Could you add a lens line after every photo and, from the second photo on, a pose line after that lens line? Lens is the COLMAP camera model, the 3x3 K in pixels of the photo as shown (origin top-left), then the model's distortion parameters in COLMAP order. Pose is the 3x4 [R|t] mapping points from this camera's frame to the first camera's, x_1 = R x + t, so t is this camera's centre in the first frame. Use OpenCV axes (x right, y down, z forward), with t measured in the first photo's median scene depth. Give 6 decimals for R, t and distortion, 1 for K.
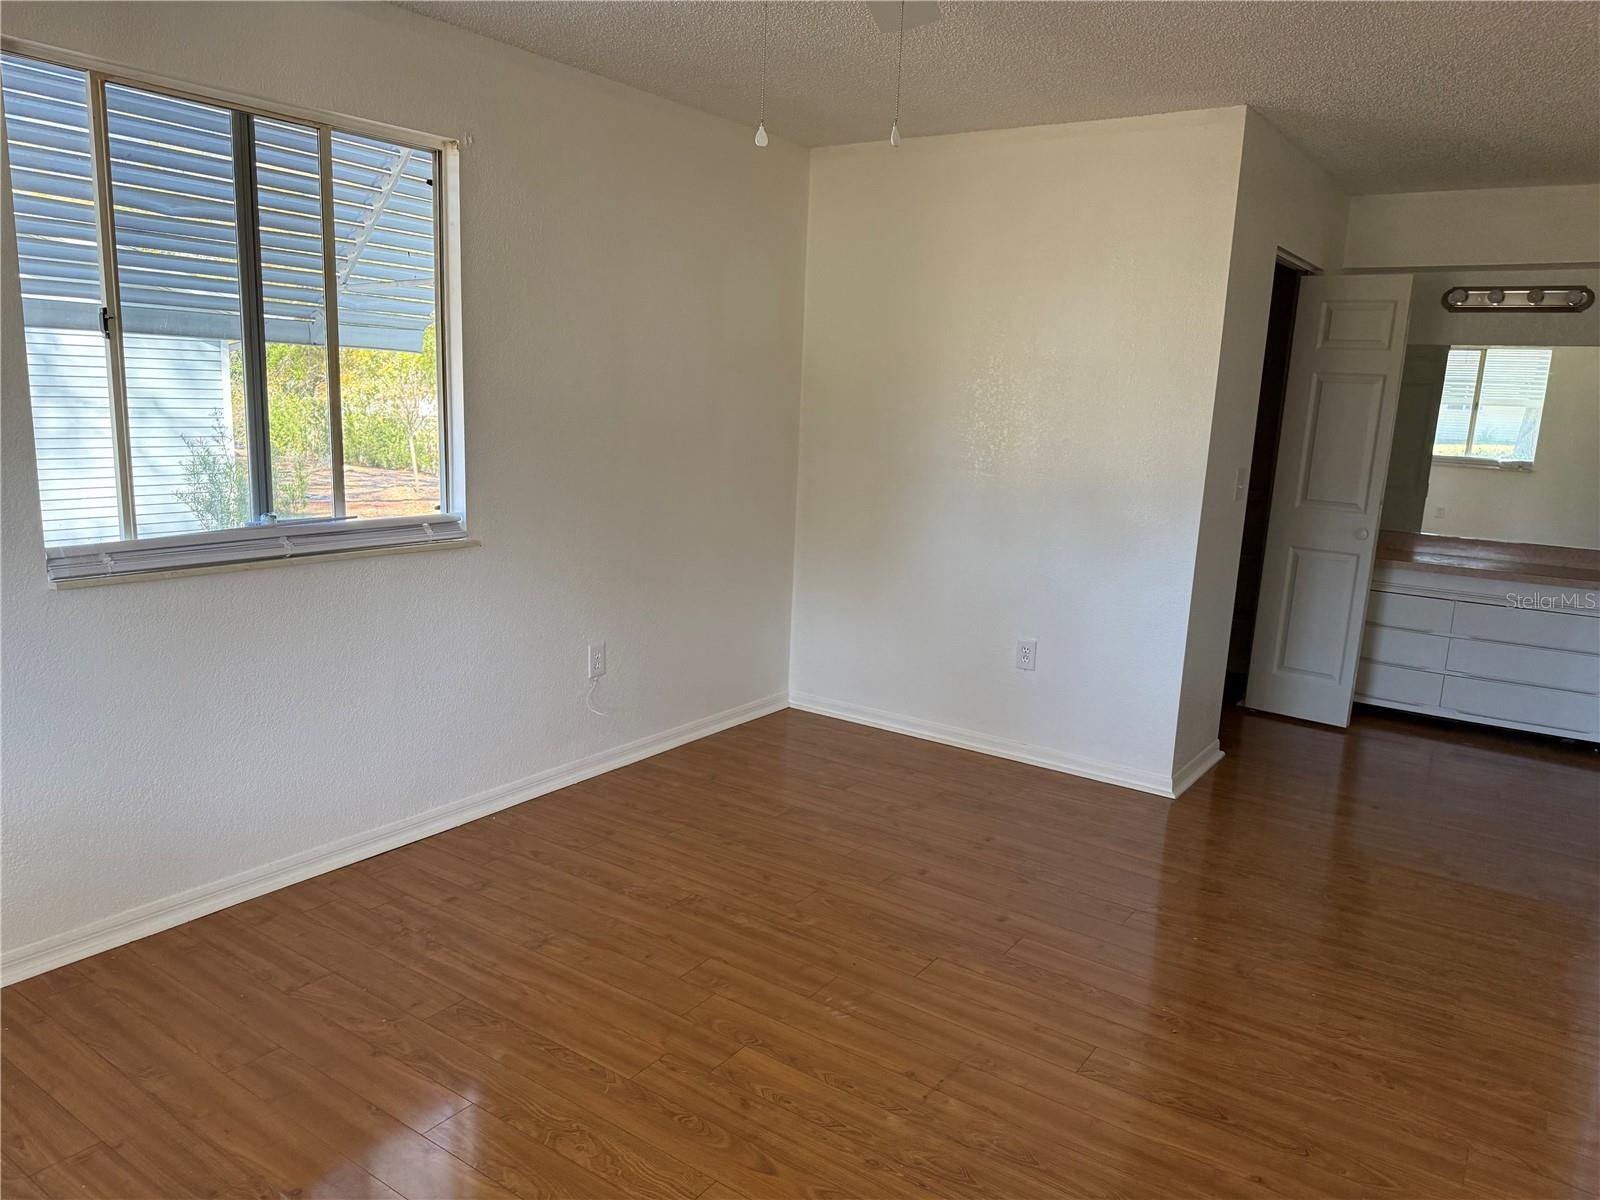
lens RADIAL K [[1124.6, 0, 787.9], [0, 1124.6, 610.9], [0, 0, 1]] dist [0.007136, -0.002999]
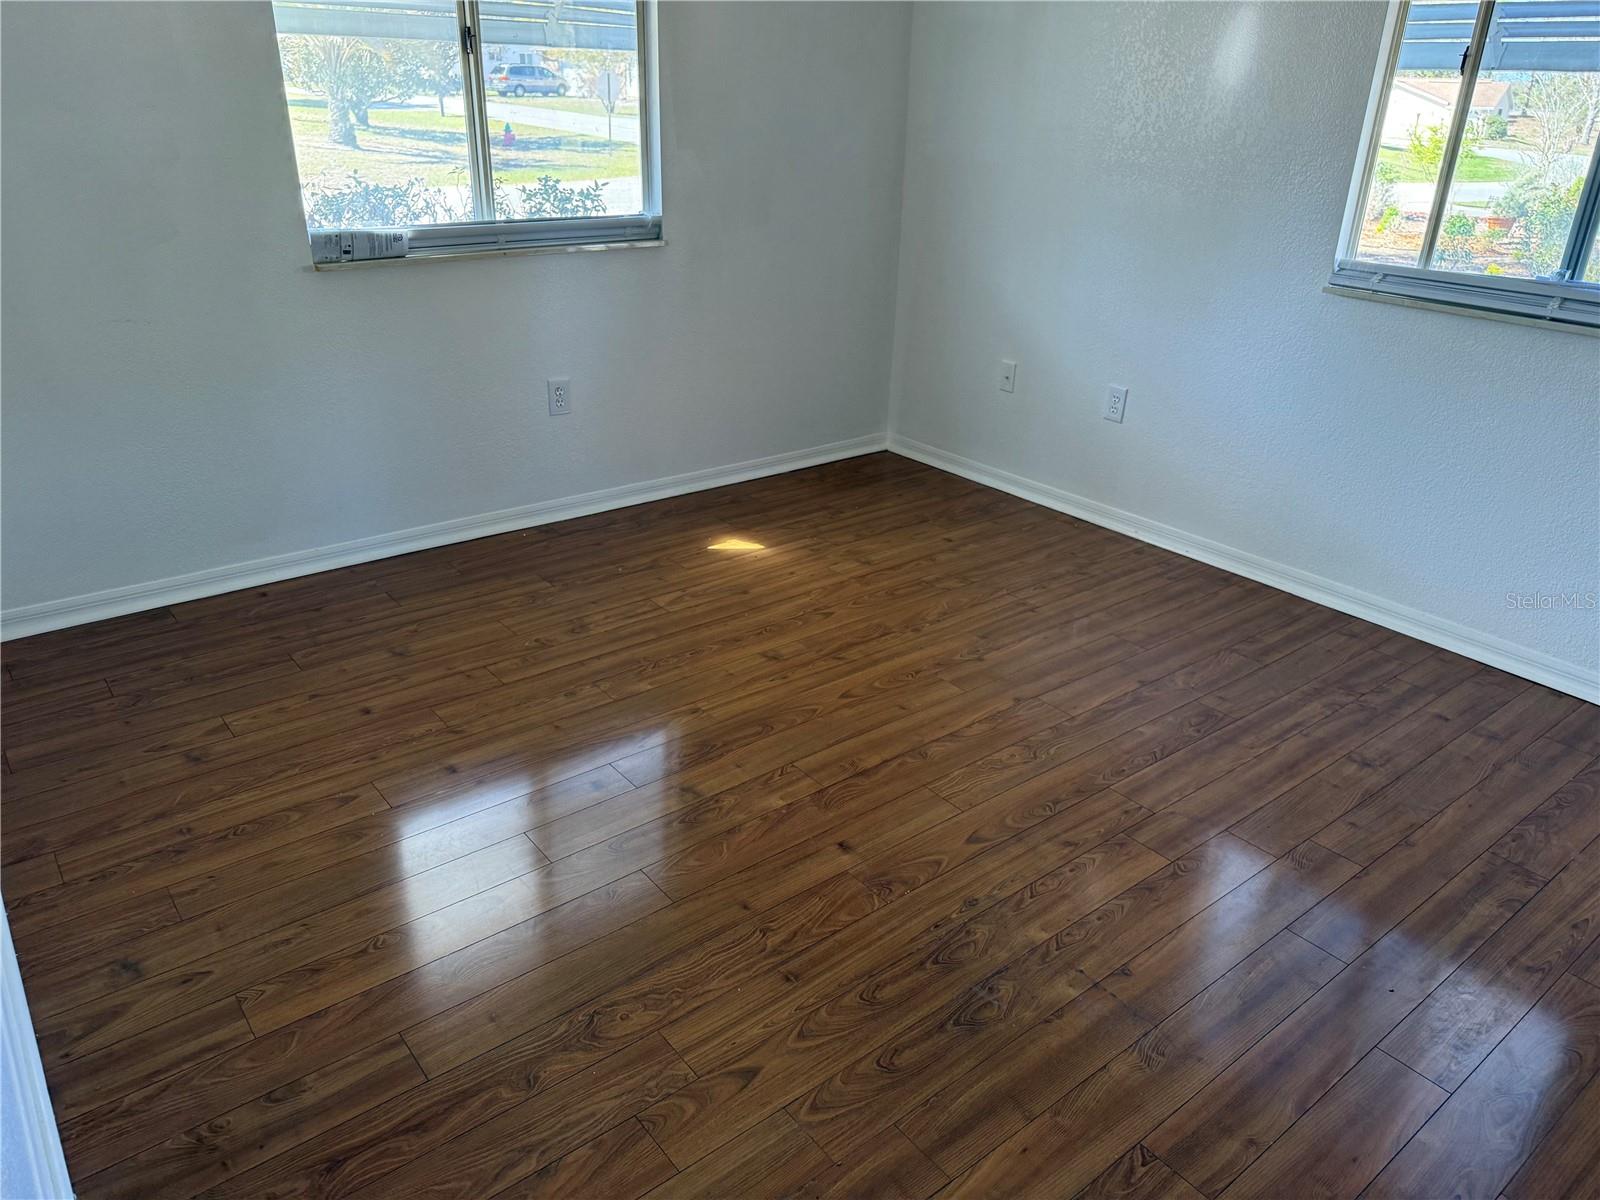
lens RADIAL K [[1124.6, 0, 787.9], [0, 1124.6, 601.8], [0, 0, 1]] dist [0.007136, -0.002999]
pose [[-0.293658, 0.357504, -0.886541, 0.694488], [-0.220206, 0.877188, 0.426674, -0.109282], [0.930201, 0.320518, -0.178868, 0.700477]]
